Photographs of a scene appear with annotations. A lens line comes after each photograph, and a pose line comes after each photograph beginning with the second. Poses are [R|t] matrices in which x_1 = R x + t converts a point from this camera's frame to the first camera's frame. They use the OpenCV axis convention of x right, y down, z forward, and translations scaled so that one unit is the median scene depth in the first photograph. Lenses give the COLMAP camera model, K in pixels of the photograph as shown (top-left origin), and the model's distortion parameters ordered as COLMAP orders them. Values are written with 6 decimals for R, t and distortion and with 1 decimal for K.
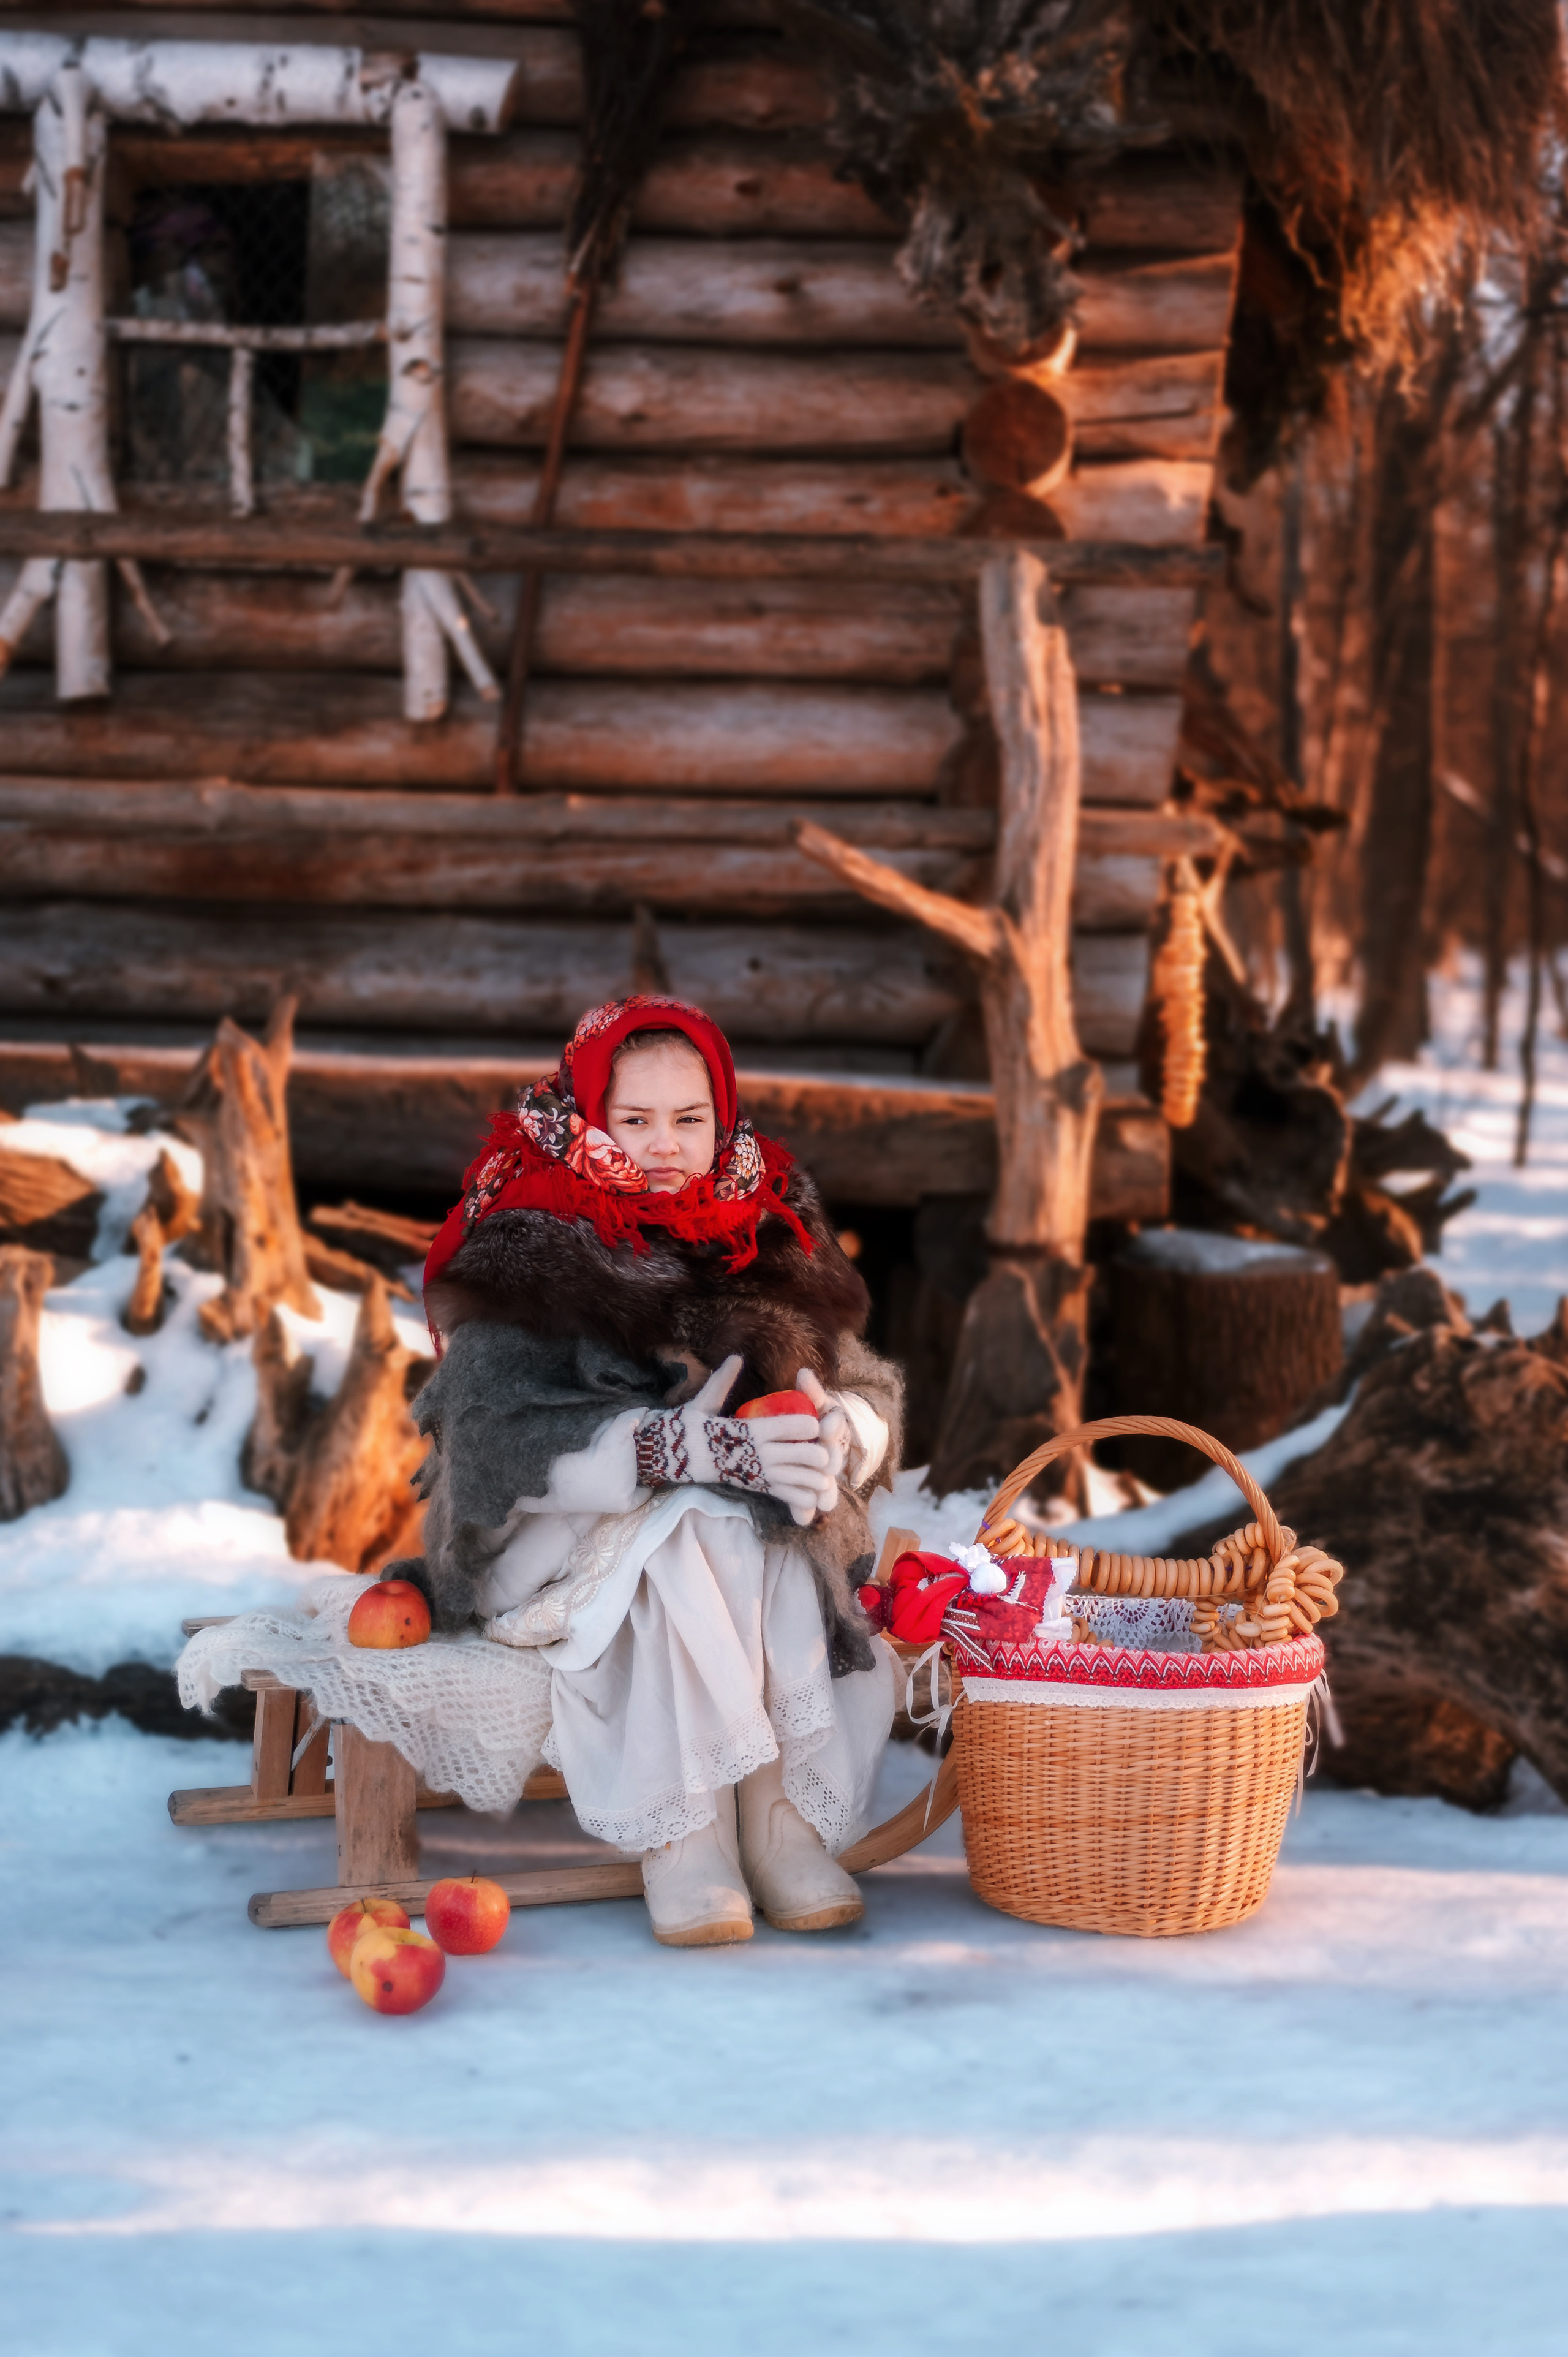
lens RADIAL K [[3445.4, 0, 784.0], [0, 3445.4, 1178.5], [0, 0, 1]] dist [-0.008549, 0.047027]
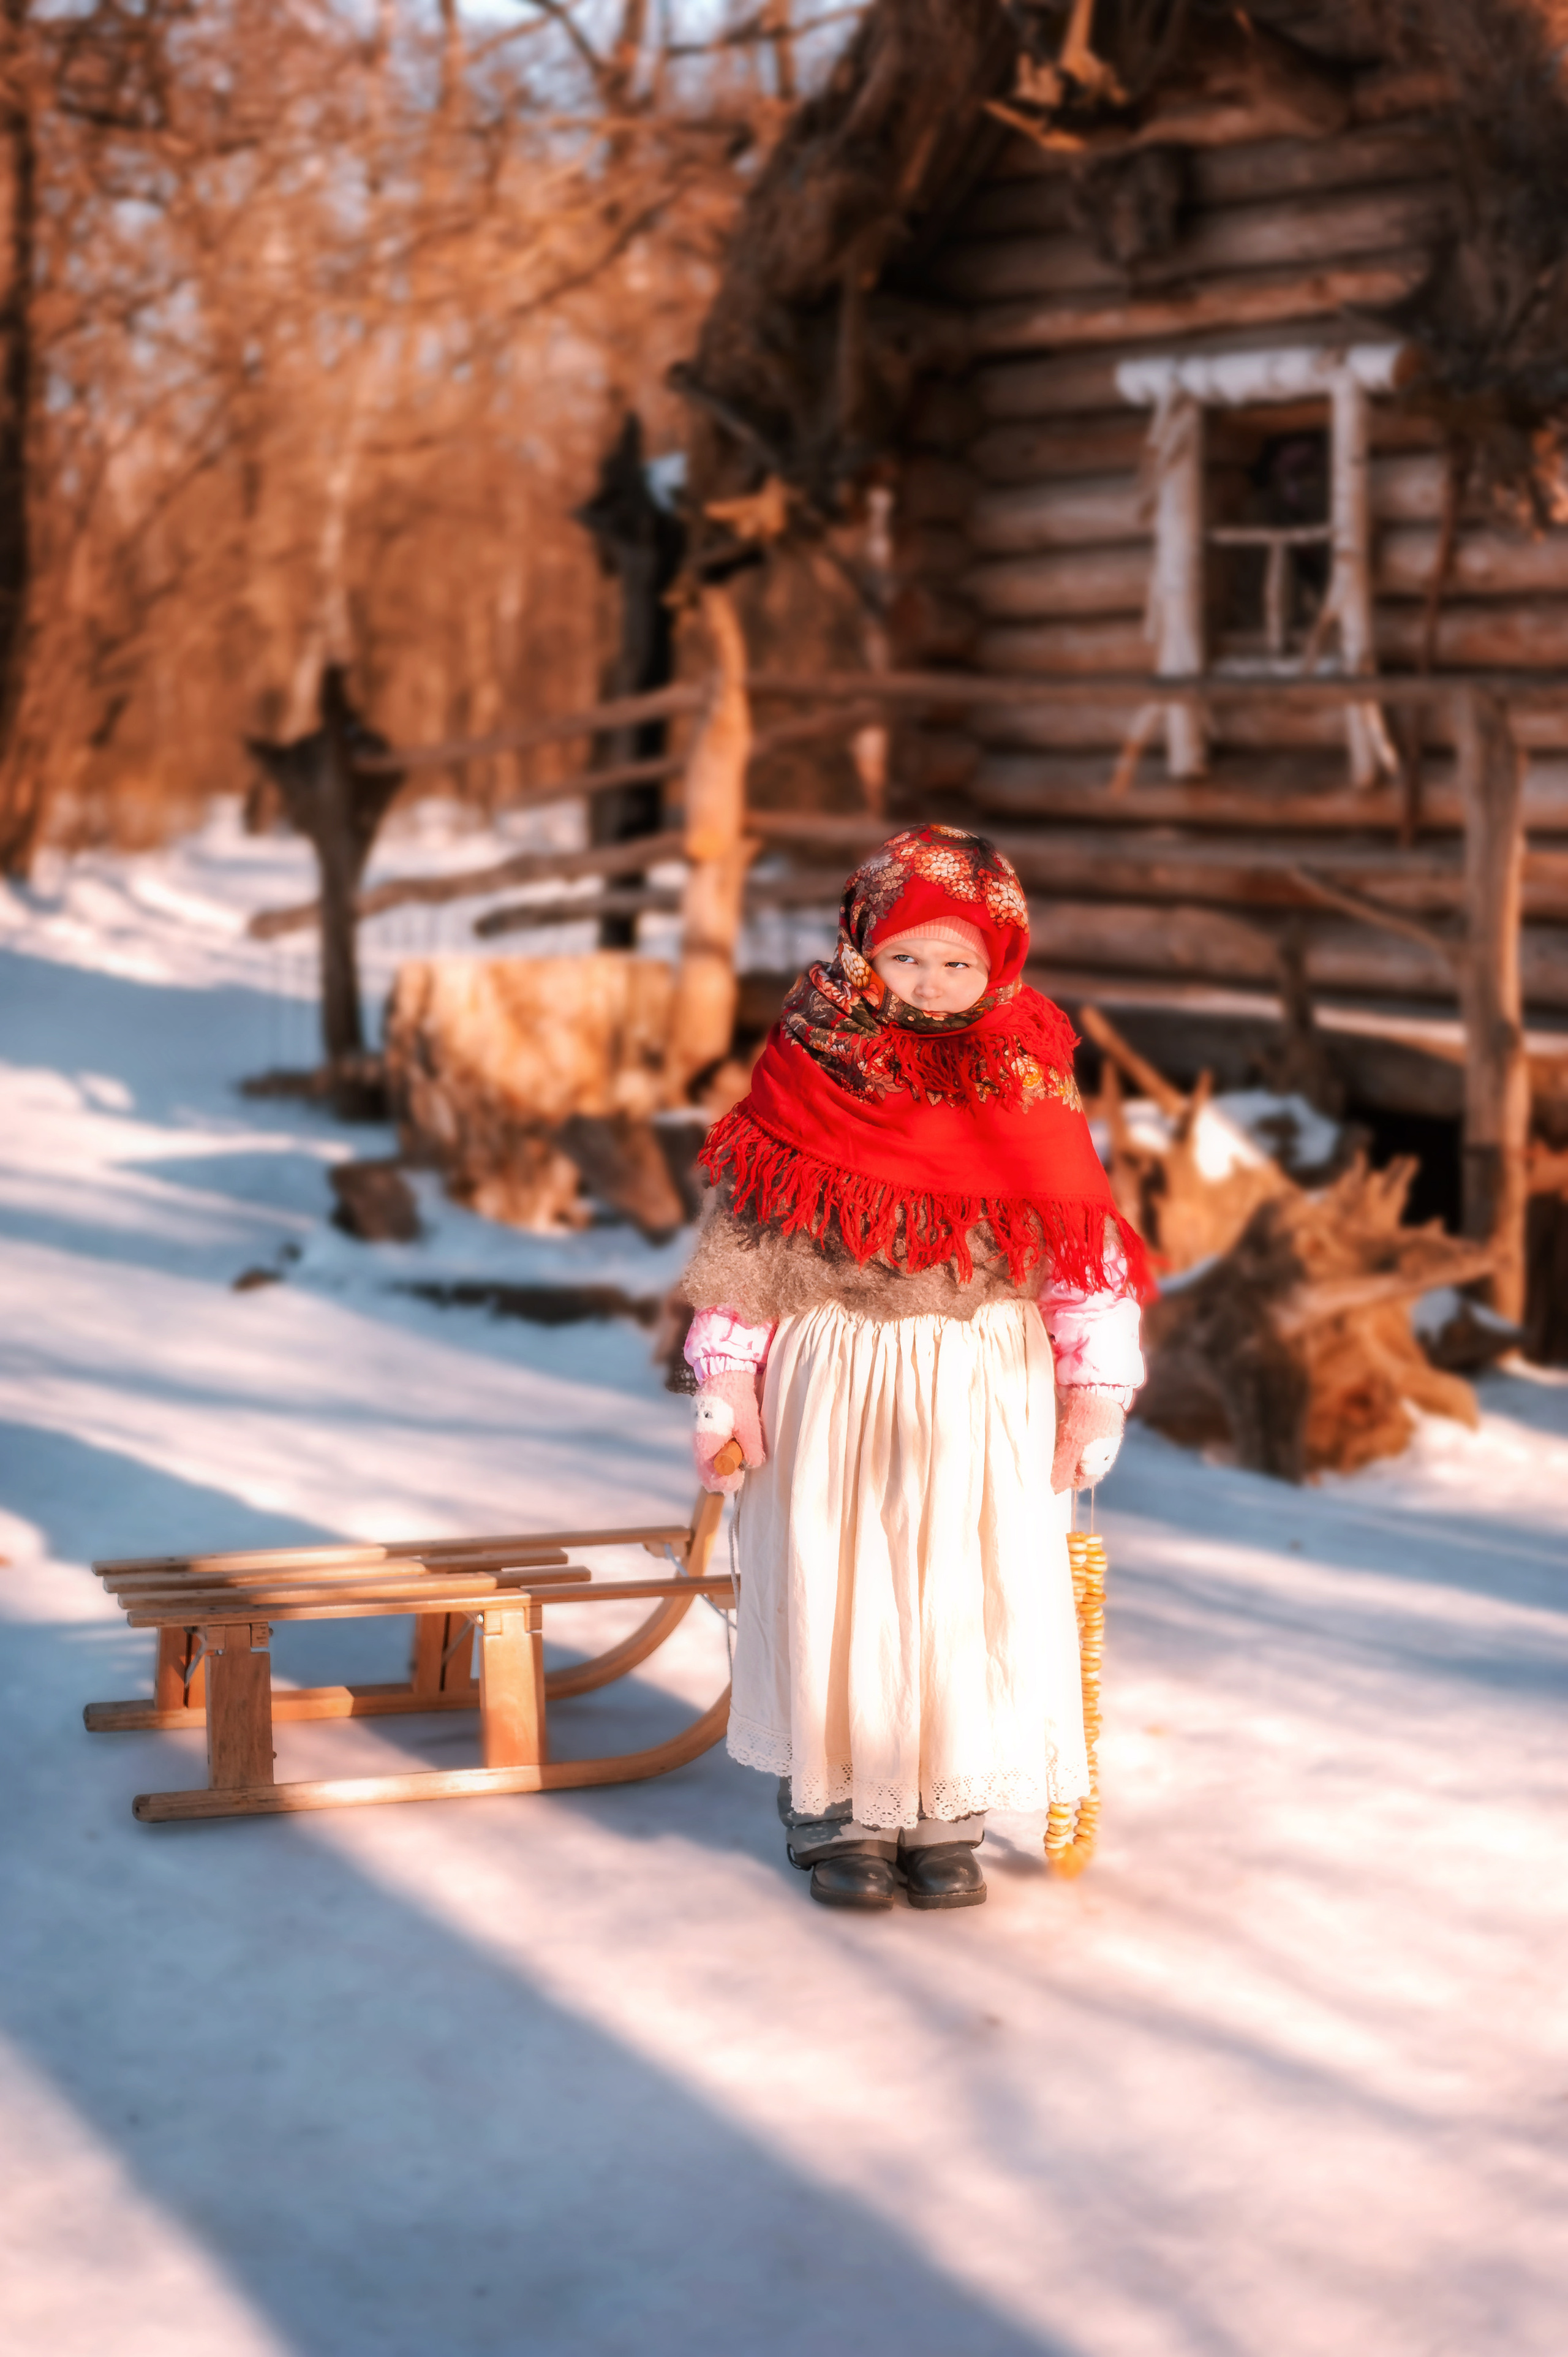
lens RADIAL K [[3241.2, 0, 784.0], [0, 3241.2, 1178.5], [0, 0, 1]] dist [-0.013087, -0.028758]
pose [[0.682979, 0.076817, -0.726388, 0.859013], [-0.057089, 0.997026, 0.051761, -0.024357], [0.728204, 0.006117, 0.685333, -0.166652]]
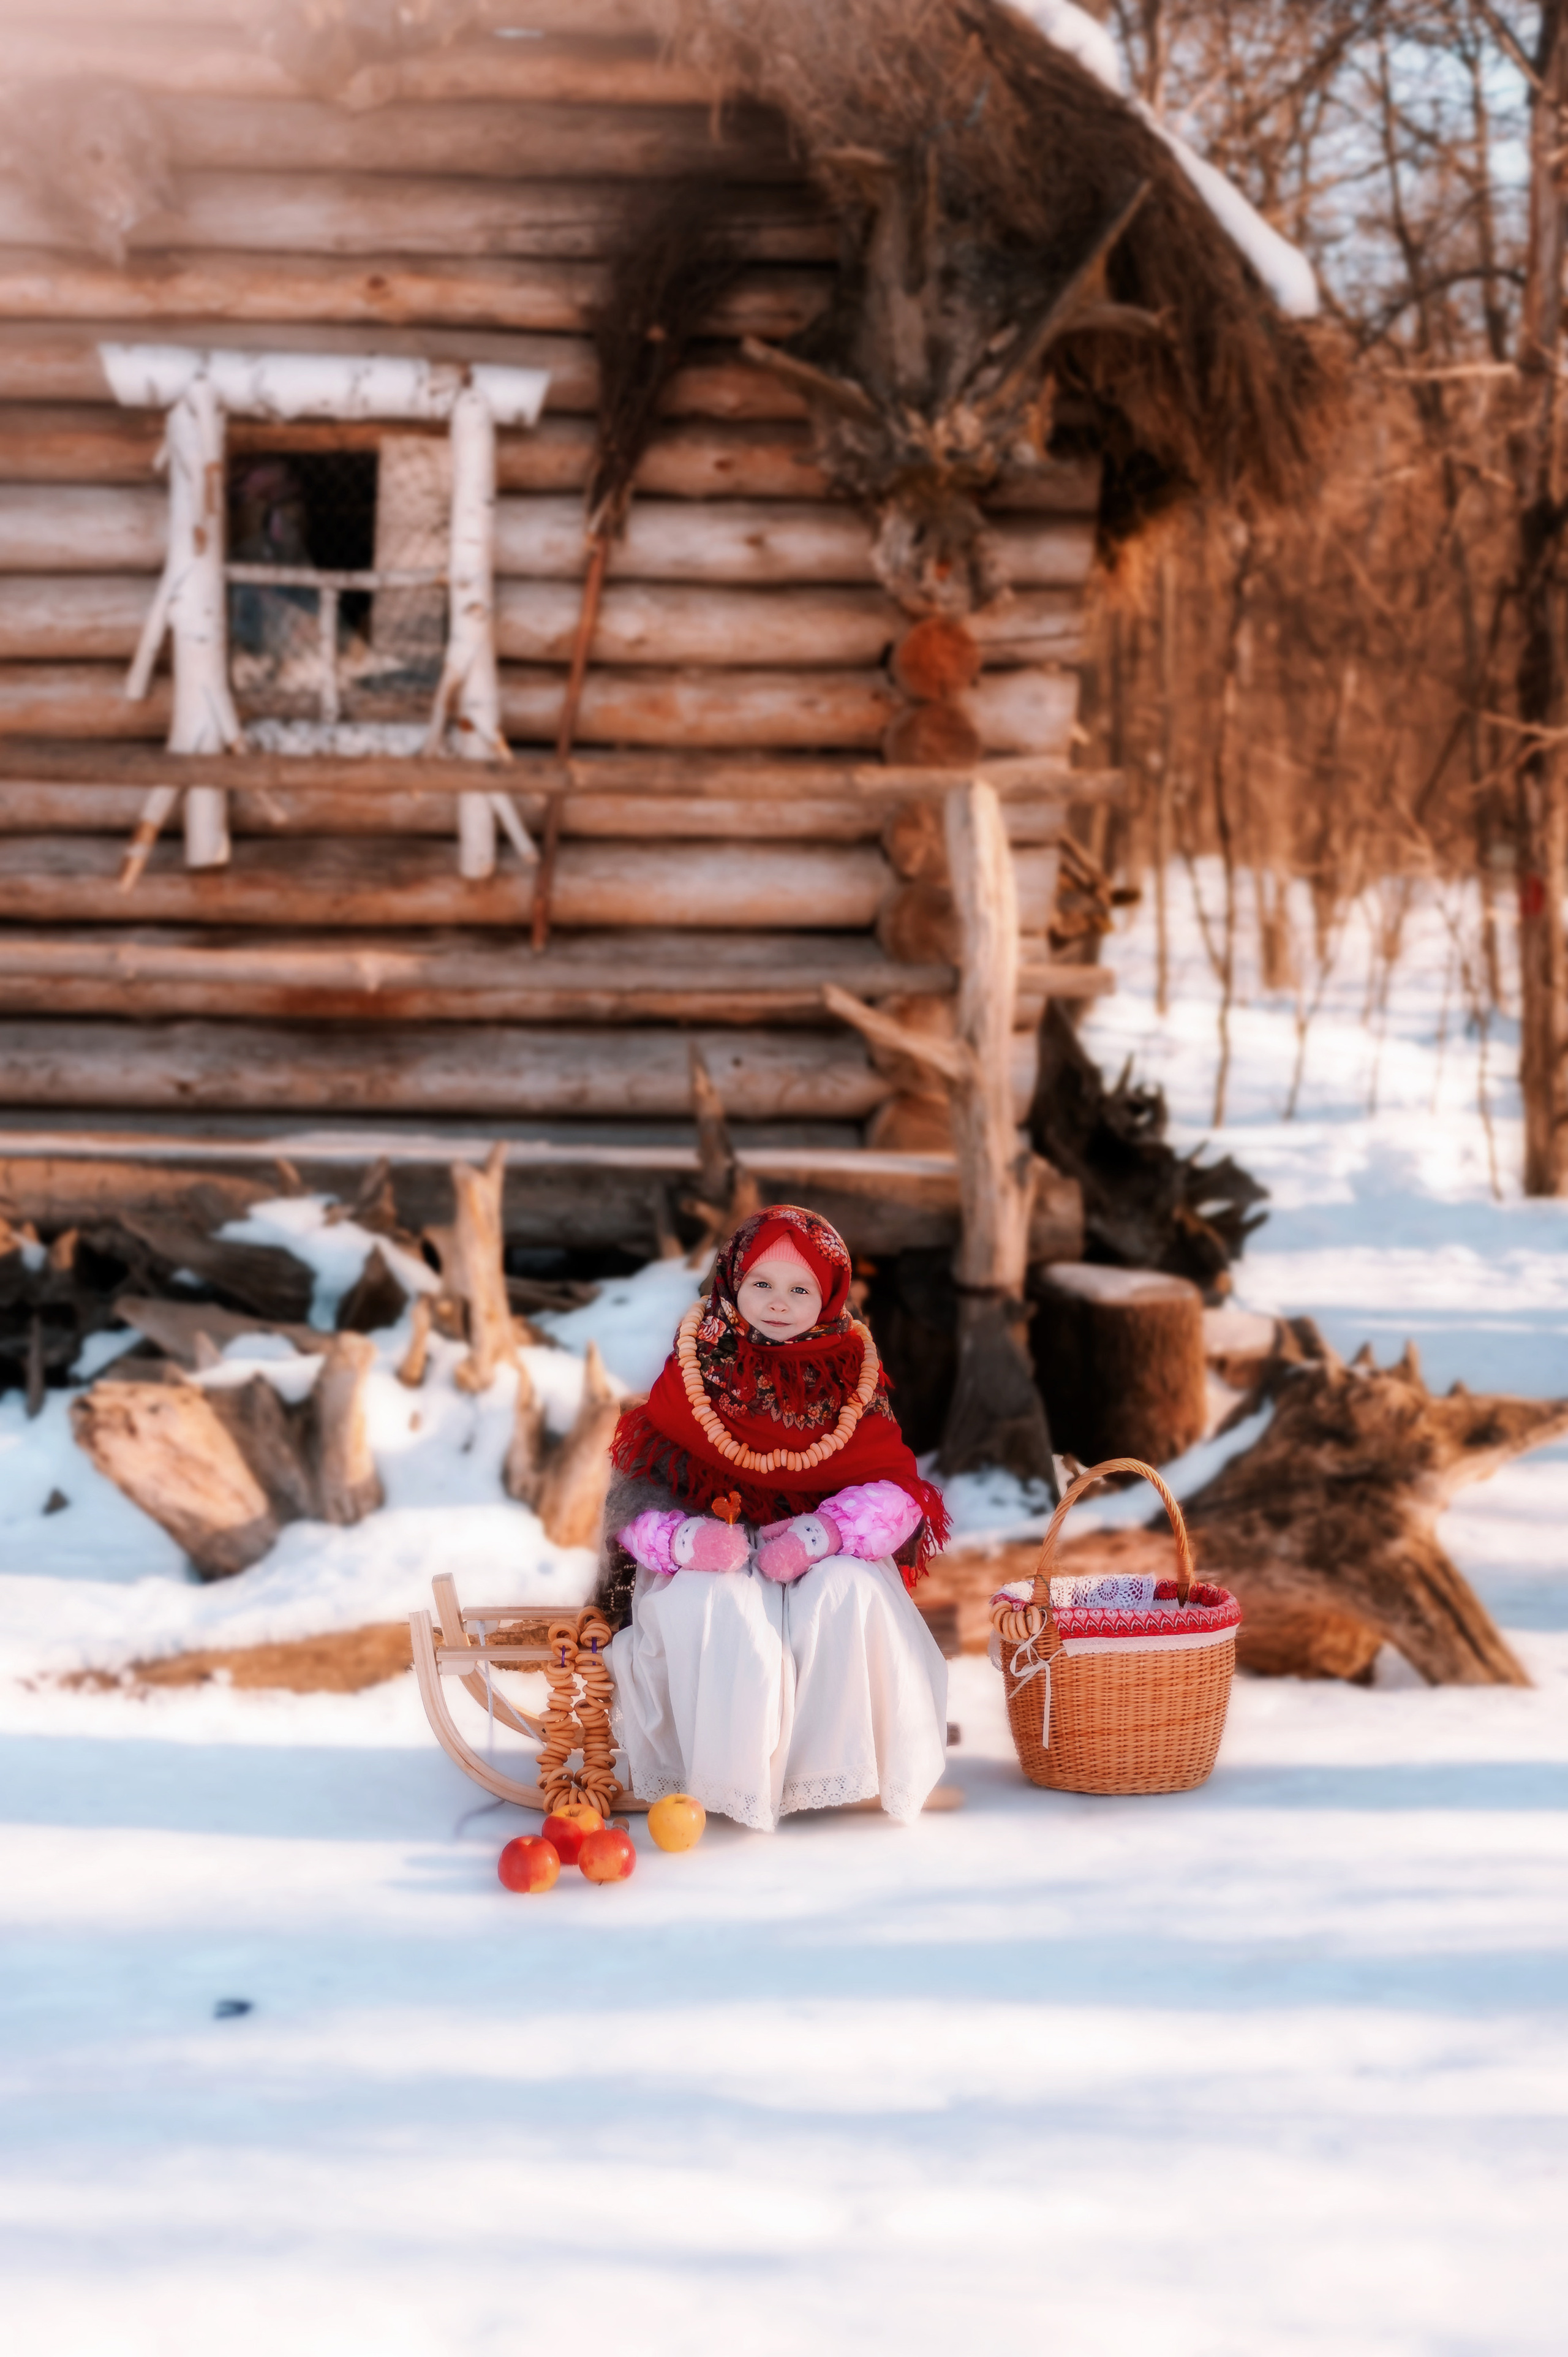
lens RADIAL K [[3509.4, 0, 742.8], [0, 3509.4, 1177.8], [0, 0, 1]] dist [-0.021643, 0.004309]
pose [[0.994296, -0.023737, 0.103980, -0.163472], [0.020611, 0.999305, 0.031044, -0.067318], [-0.104645, -0.028724, 0.994095, -0.355553]]
